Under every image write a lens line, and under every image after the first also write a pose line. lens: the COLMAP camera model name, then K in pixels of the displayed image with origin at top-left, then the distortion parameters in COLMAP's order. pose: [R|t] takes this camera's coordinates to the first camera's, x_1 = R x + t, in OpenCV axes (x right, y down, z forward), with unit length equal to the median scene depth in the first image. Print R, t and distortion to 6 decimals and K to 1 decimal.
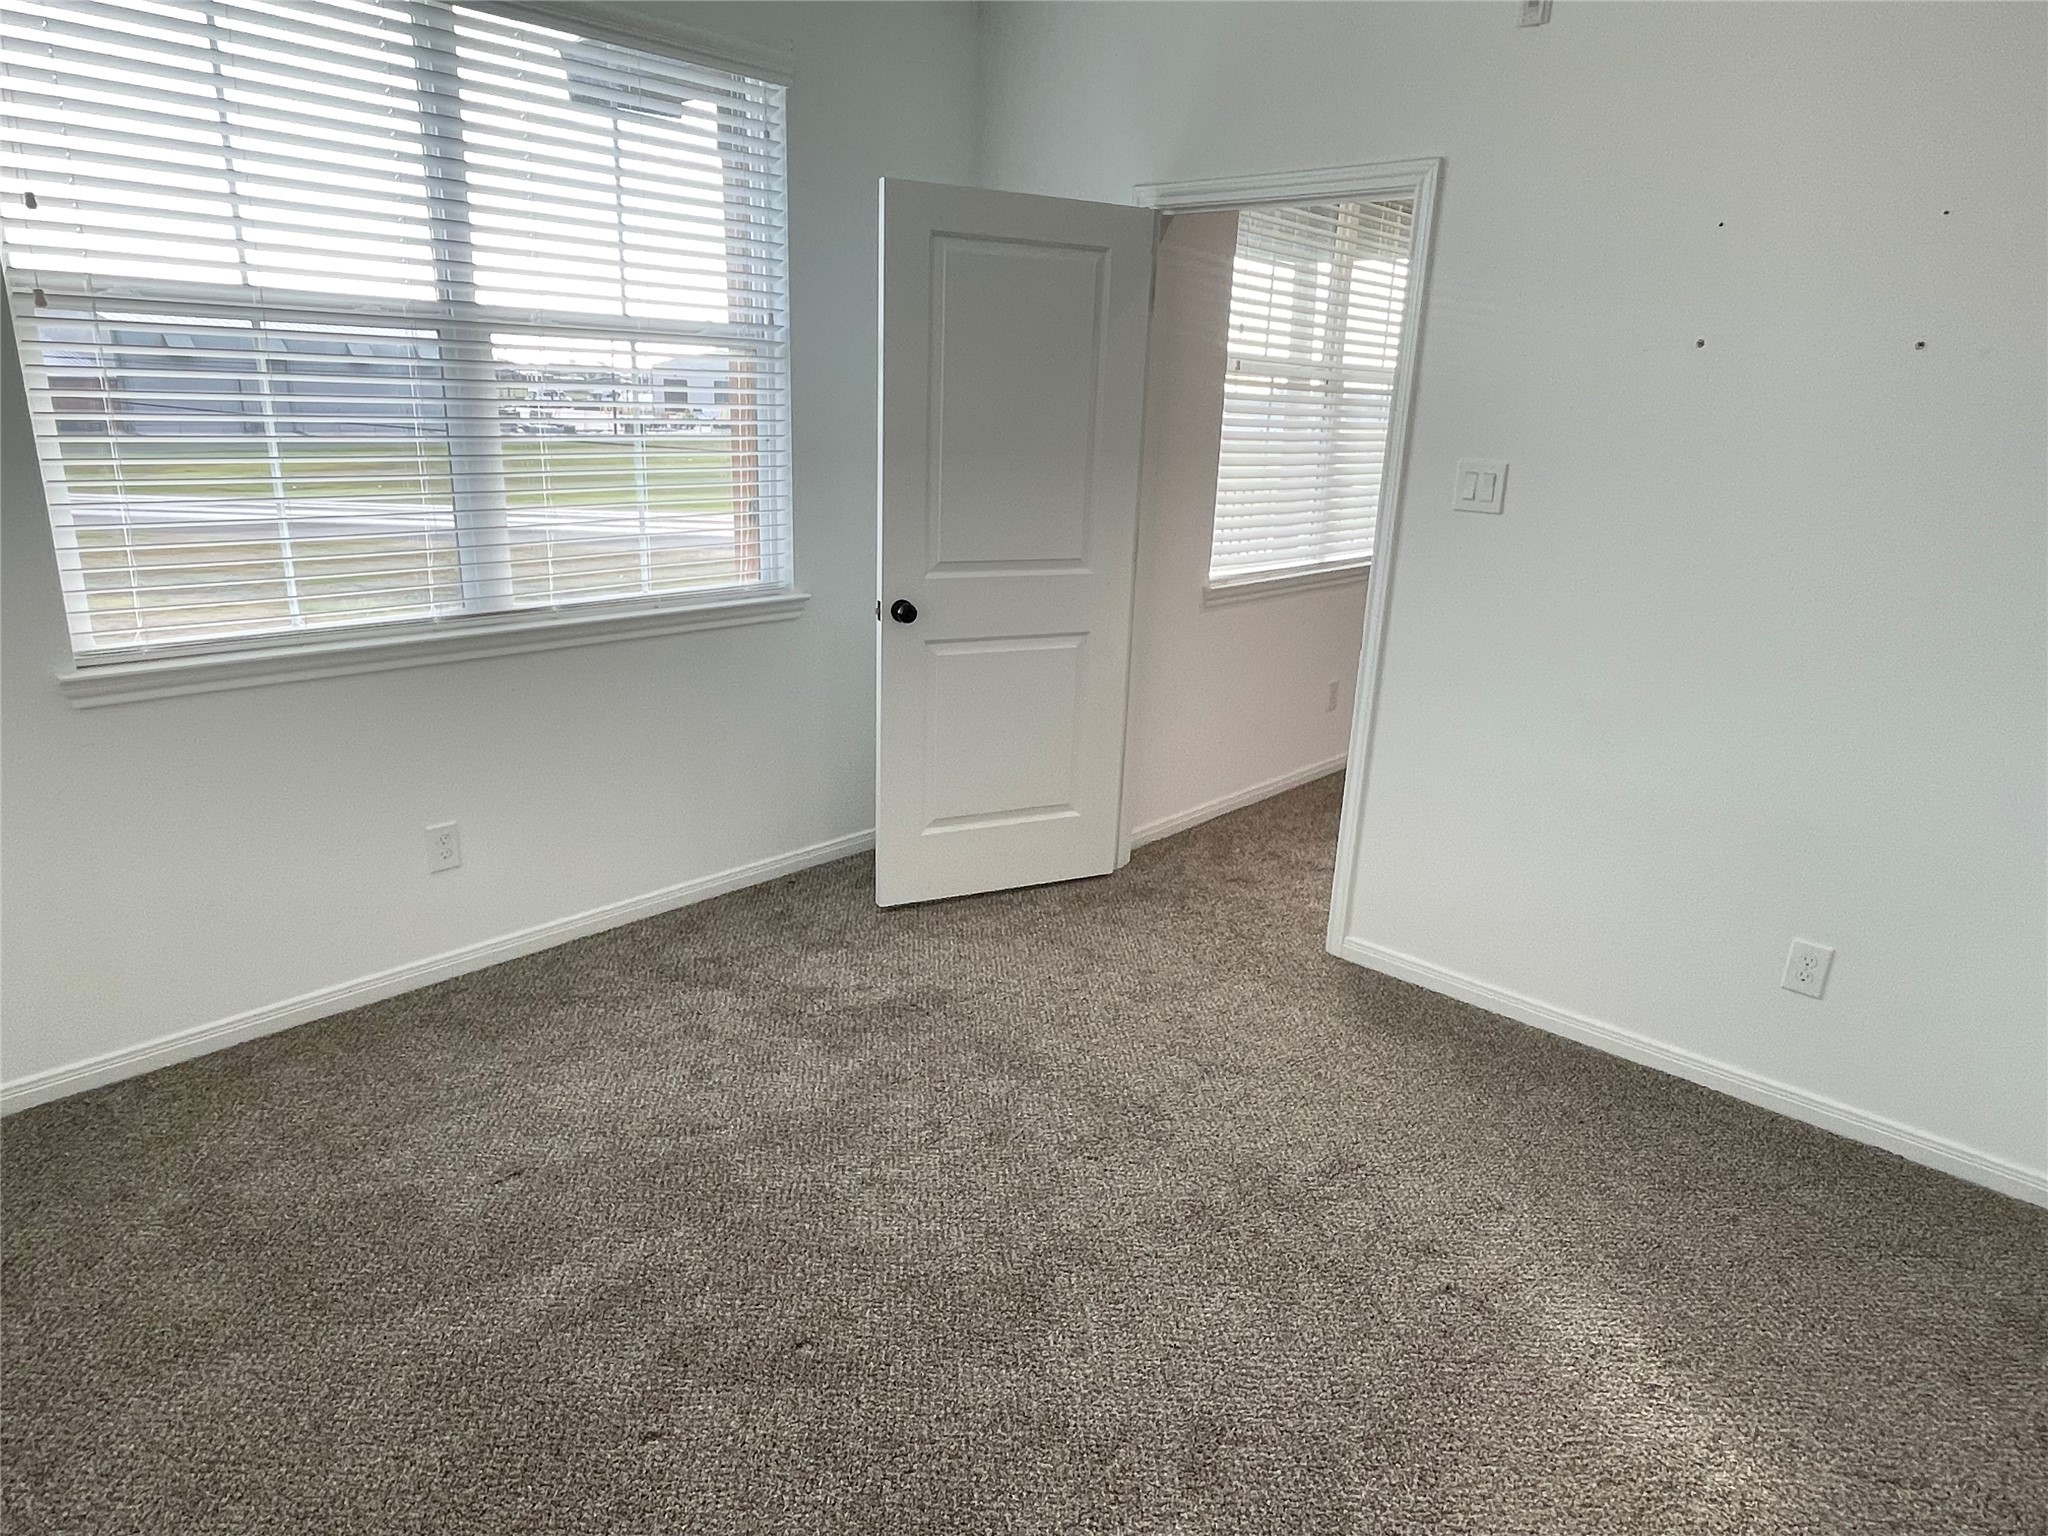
lens RADIAL K [[1271.2, 0, 1027.8], [0, 1271.2, 758.2], [0, 0, 1]] dist [0.060073, 0.001667]
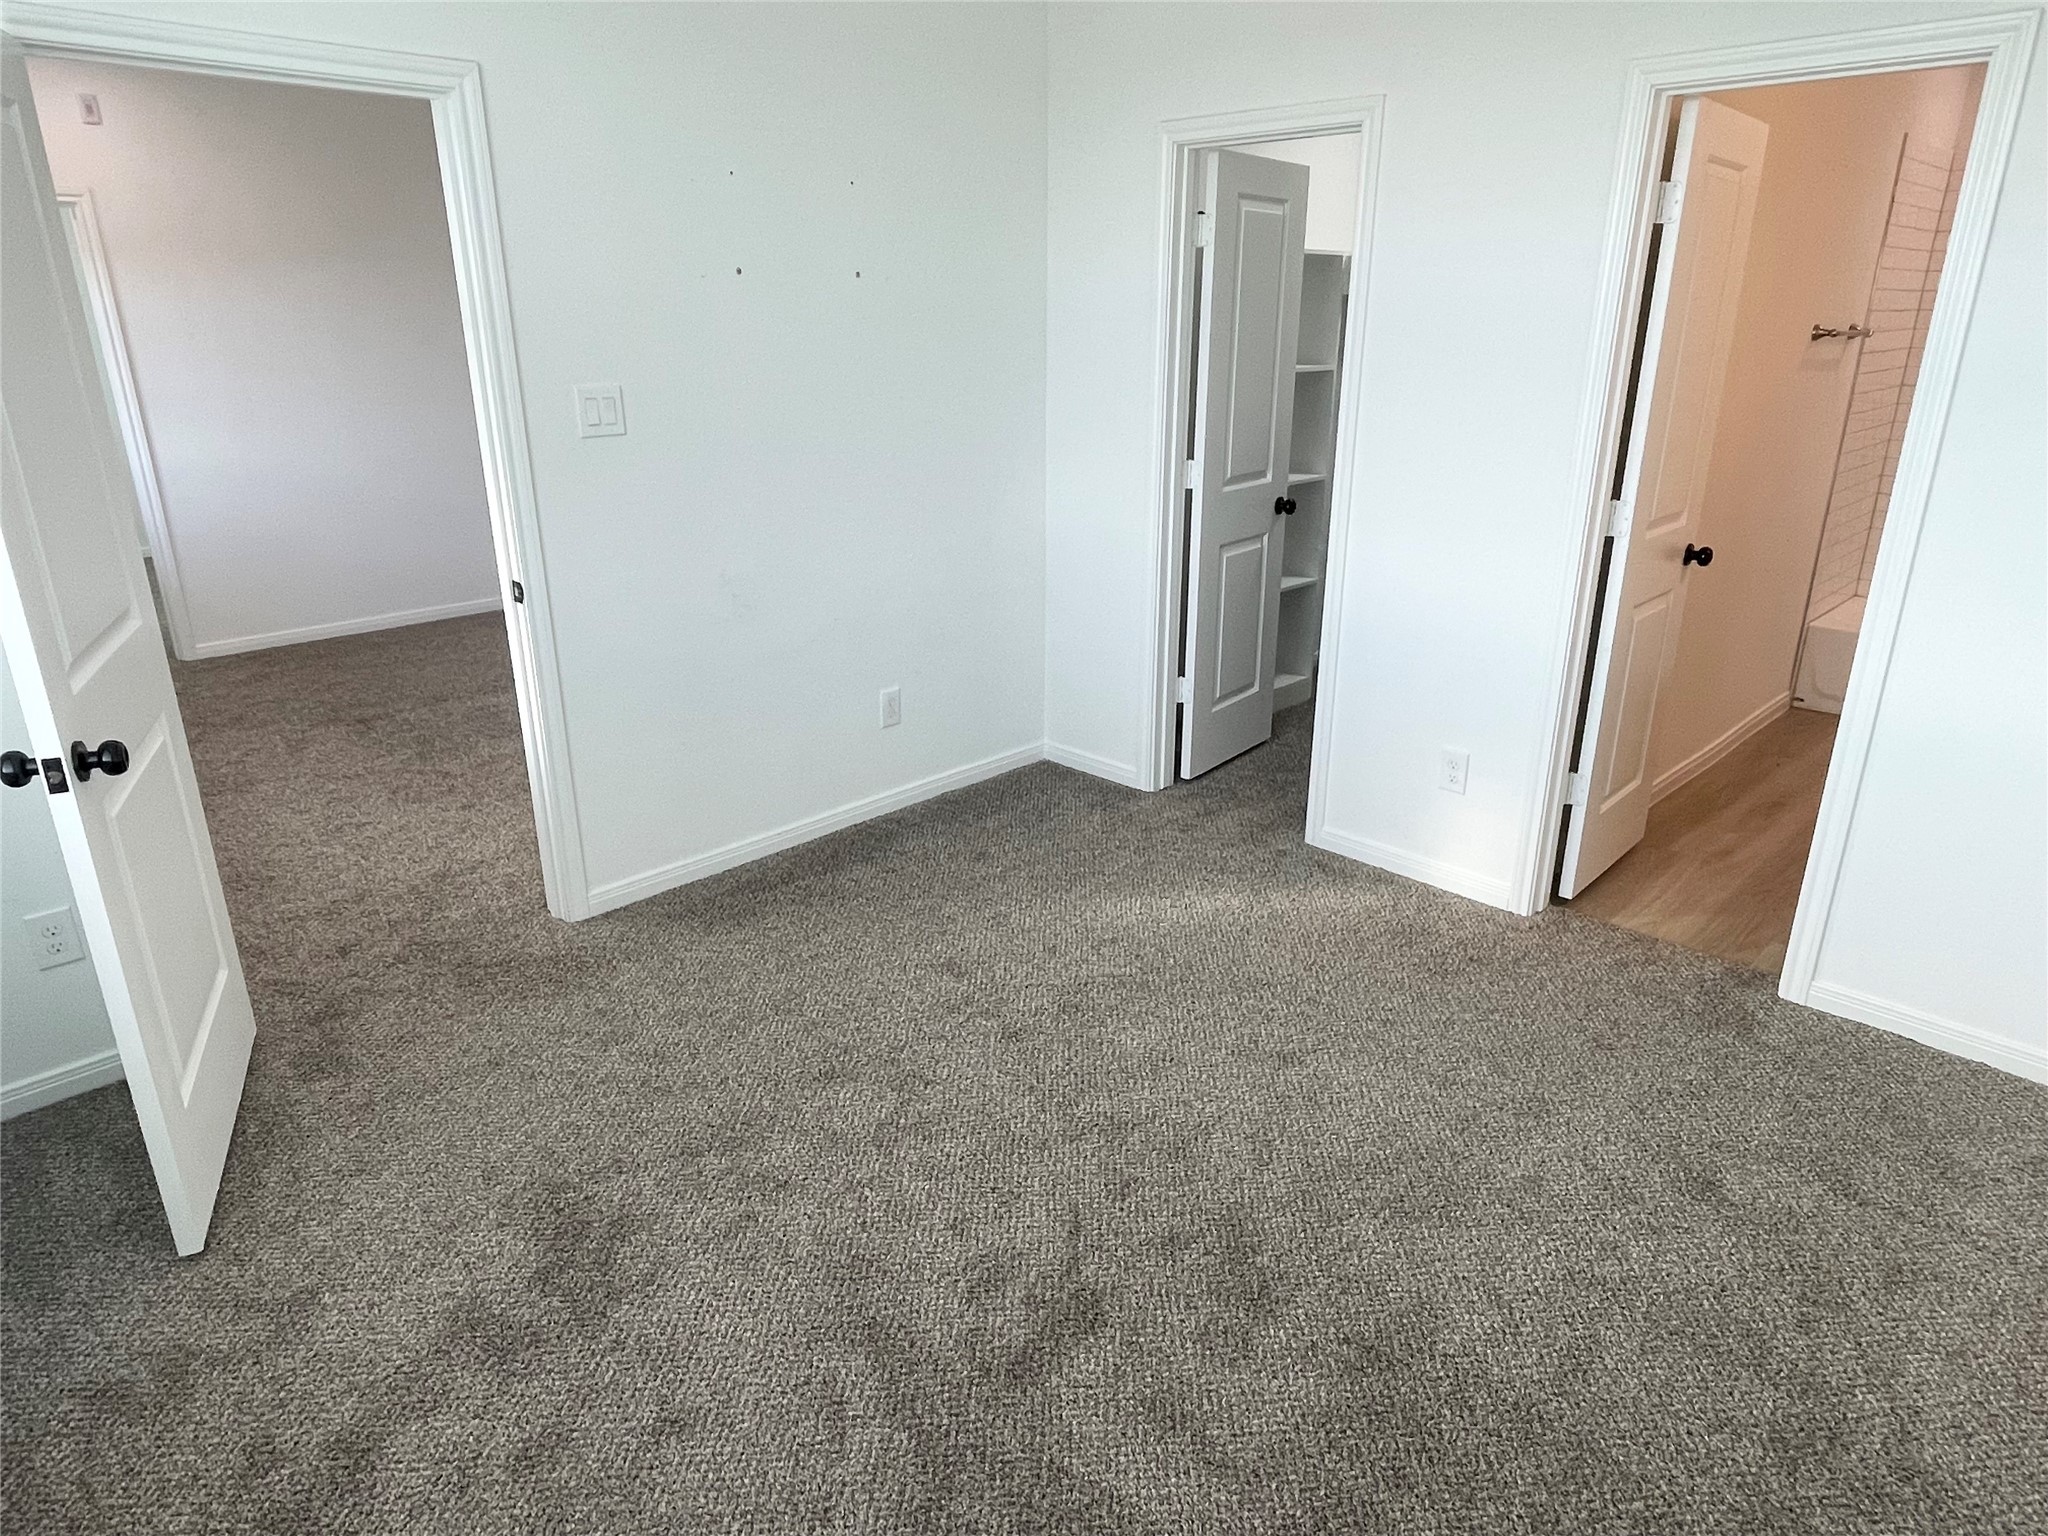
lens RADIAL K [[1271.2, 0, 1025.2], [0, 1271.2, 771.2], [0, 0, 1]] dist [0.060073, 0.001667]
pose [[0.027475, -0.373902, 0.927061, -0.713029], [0.277202, 0.893889, 0.352308, -0.226167], [-0.960419, 0.247303, 0.128206, 0.642363]]
